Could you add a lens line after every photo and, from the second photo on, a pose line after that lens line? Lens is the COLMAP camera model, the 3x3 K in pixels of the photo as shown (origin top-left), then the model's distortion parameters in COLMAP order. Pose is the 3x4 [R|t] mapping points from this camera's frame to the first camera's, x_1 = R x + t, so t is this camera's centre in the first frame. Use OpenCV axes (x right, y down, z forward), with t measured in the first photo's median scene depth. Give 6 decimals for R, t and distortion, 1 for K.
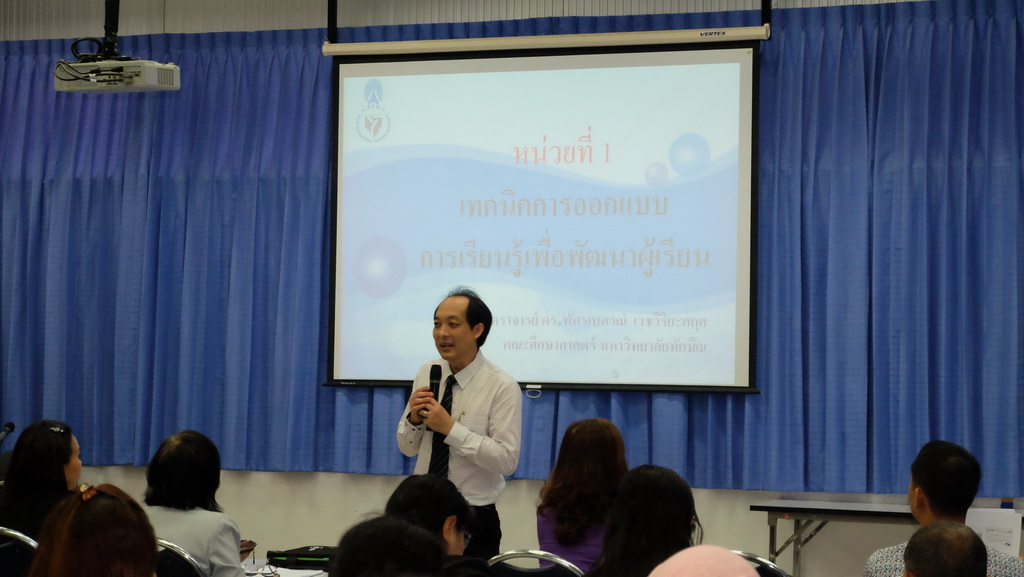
lens RADIAL K [[2170.1, 0, 529.9], [0, 2170.1, 272.5], [0, 0, 1]] dist [0.101047, 0.000000]
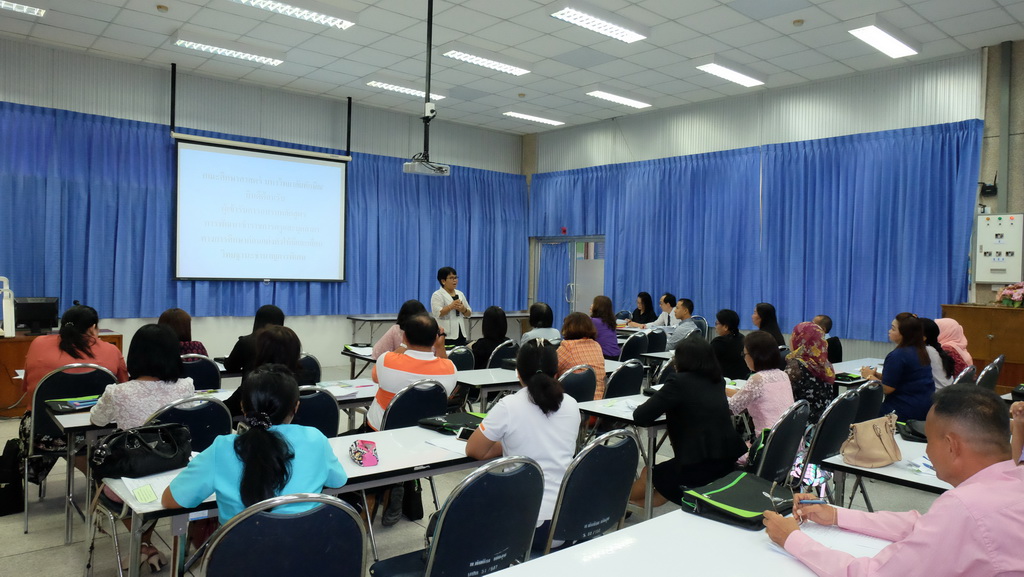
lens RADIAL K [[700.8, 0, 510.2], [0, 700.8, 285.5], [0, 0, 1]] dist [0.034161, 0.019568]
pose [[0.514935, -0.016420, 0.857072, -0.586578], [-0.047838, 0.997708, 0.047856, 0.004052], [-0.855893, -0.065644, 0.512969, 0.314117]]
